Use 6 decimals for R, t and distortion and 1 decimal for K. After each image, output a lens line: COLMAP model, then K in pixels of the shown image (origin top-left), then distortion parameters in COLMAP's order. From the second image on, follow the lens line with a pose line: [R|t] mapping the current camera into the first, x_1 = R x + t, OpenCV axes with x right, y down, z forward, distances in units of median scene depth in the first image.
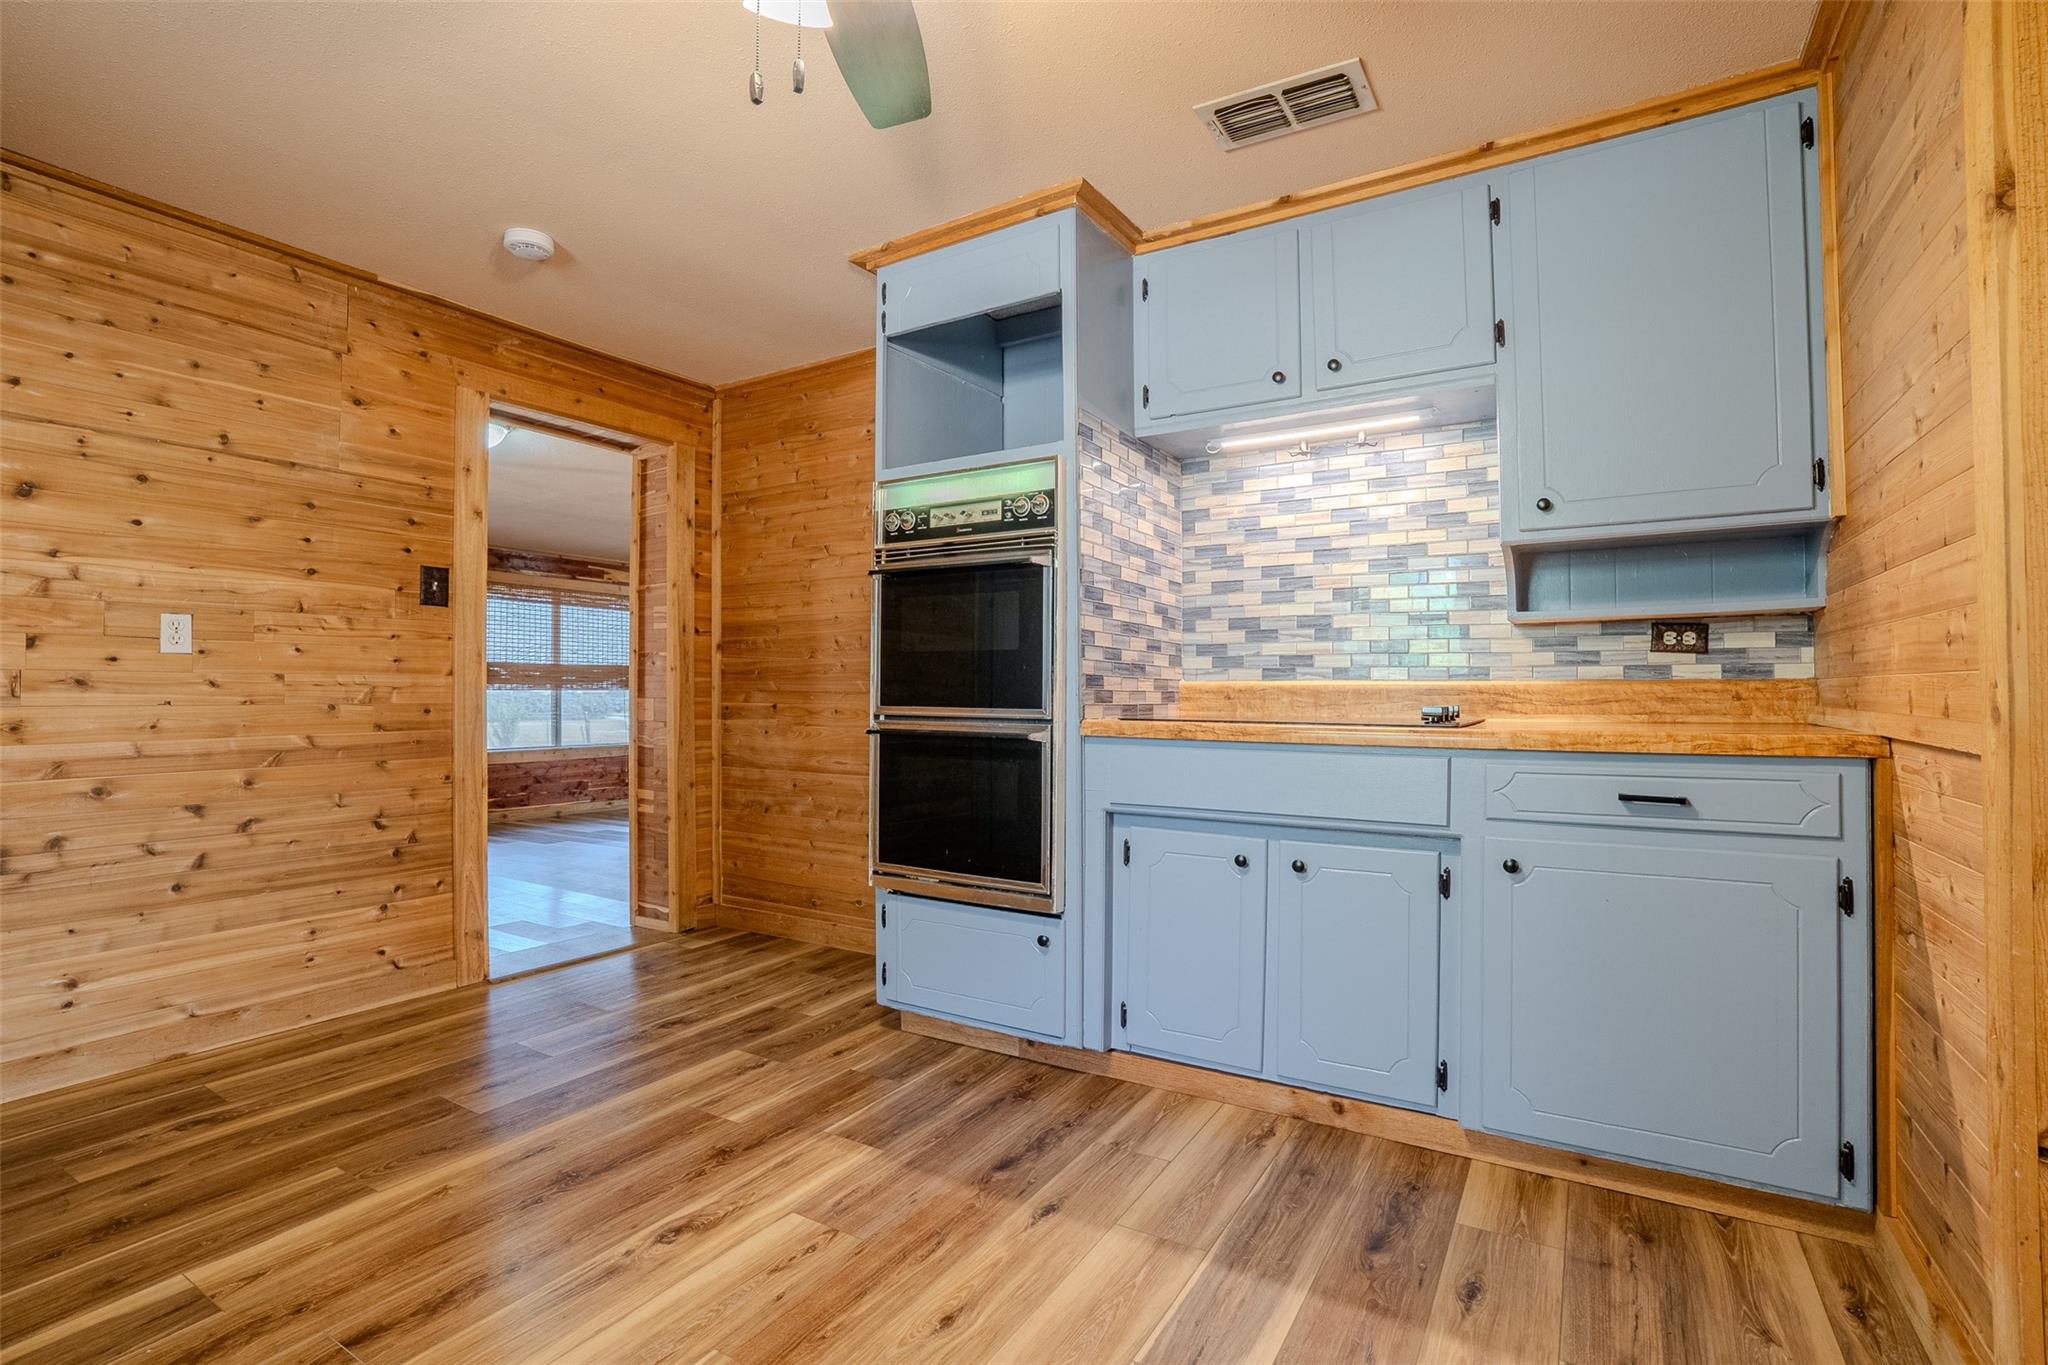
lens RADIAL K [[966.5, 0, 921.2], [0, 966.5, 682.4], [0, 0, 1]] dist [-0.052566, 0.016056]
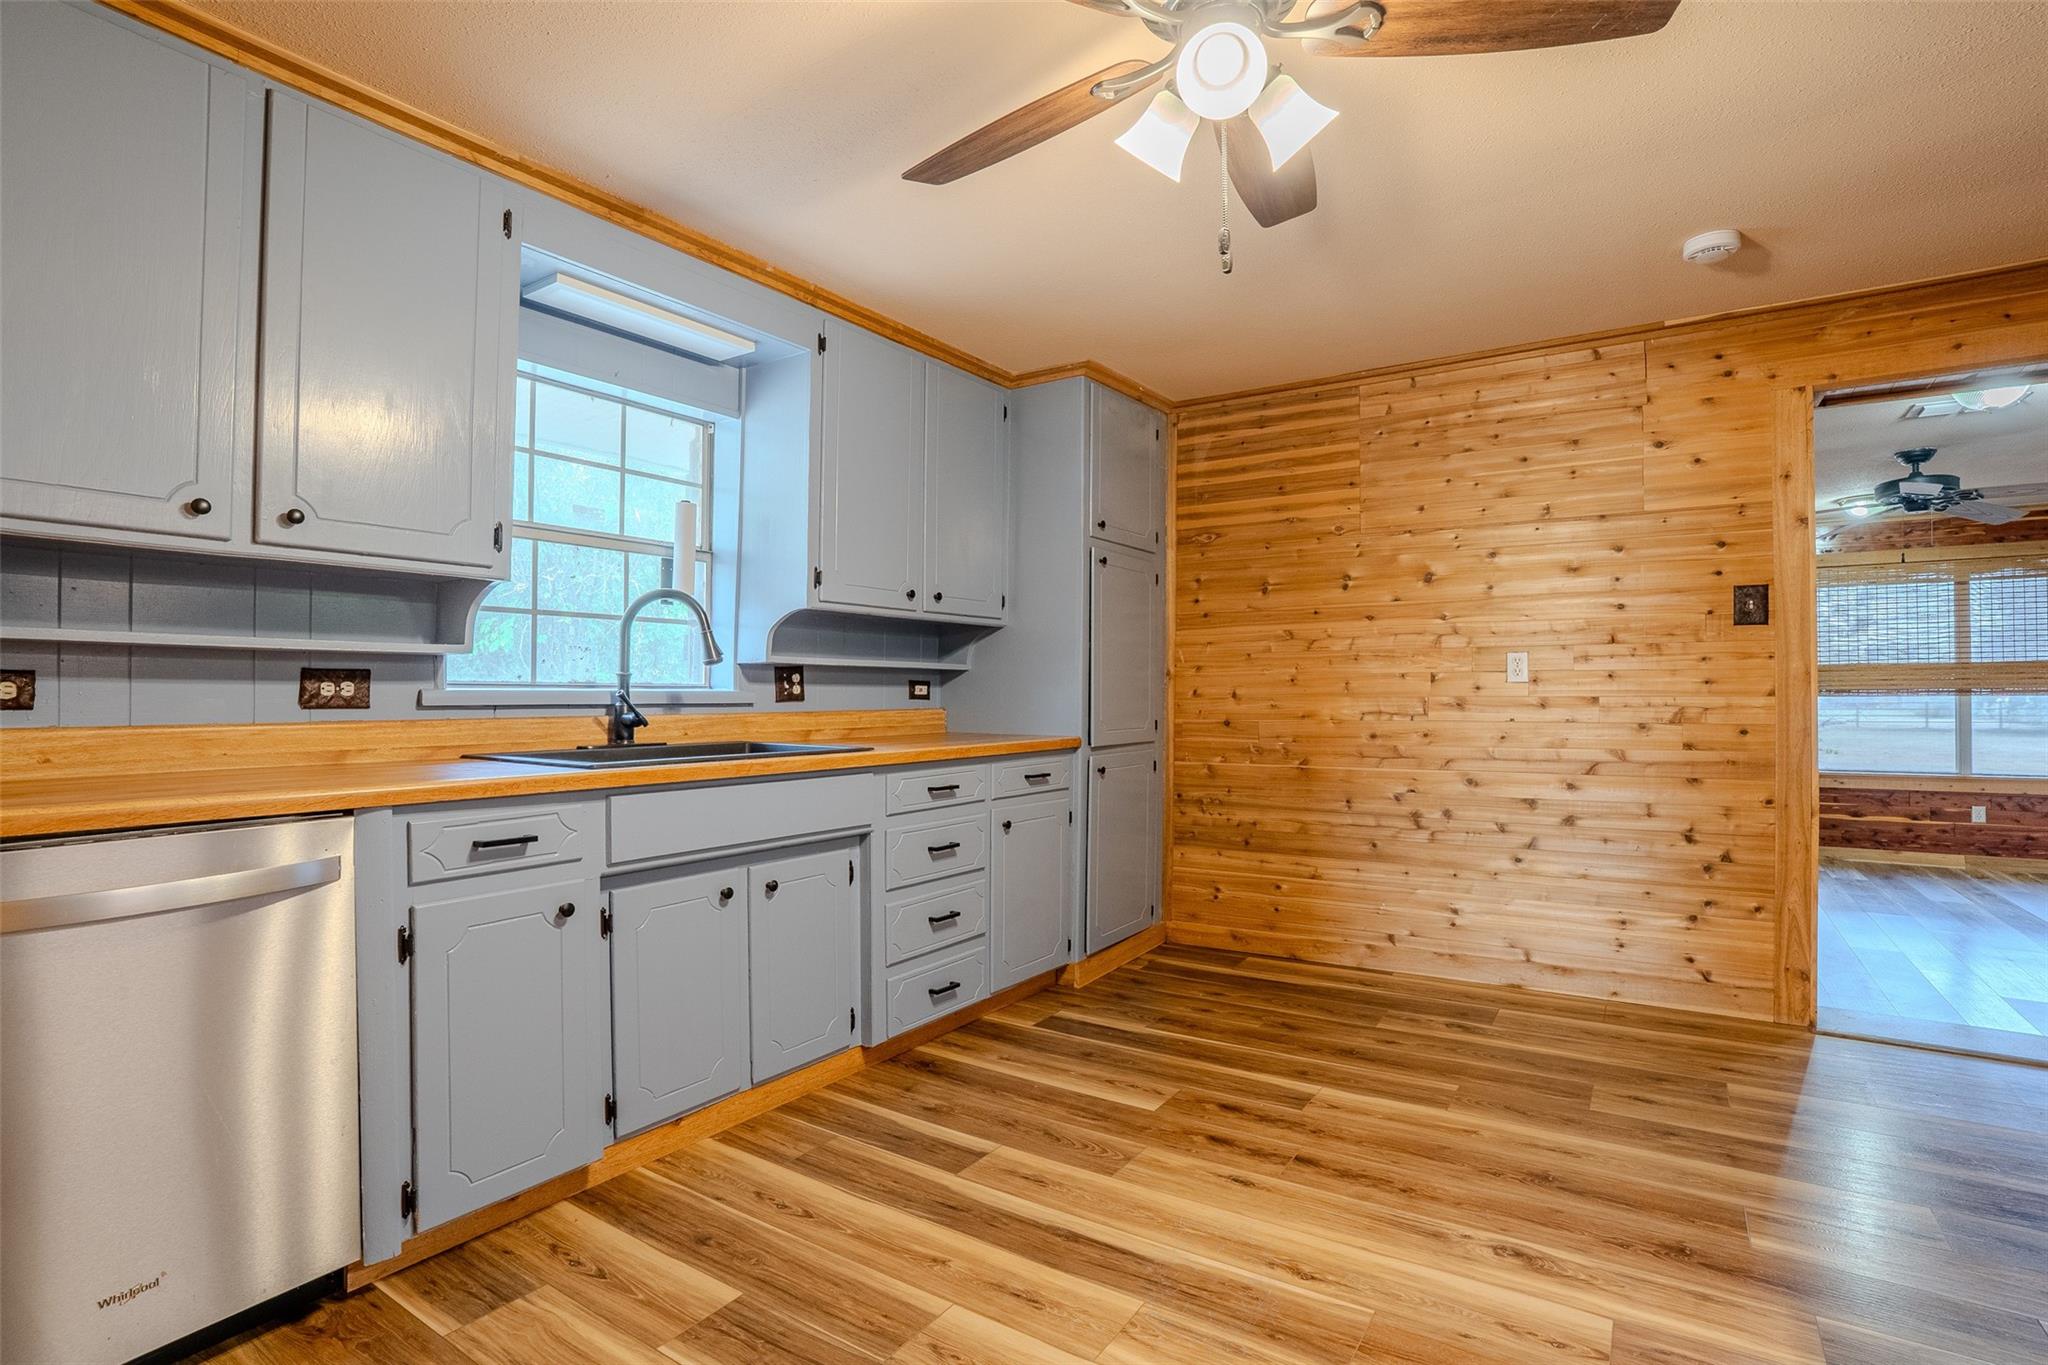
lens RADIAL K [[966.5, 0, 1130.0], [0, 966.5, 695.8], [0, 0, 1]] dist [-0.052566, 0.016056]
pose [[0.071973, 0.002376, -0.997404, 0.432761], [0.014138, 0.999894, 0.003402, -0.020582], [0.997306, -0.014346, 0.071932, 0.306719]]
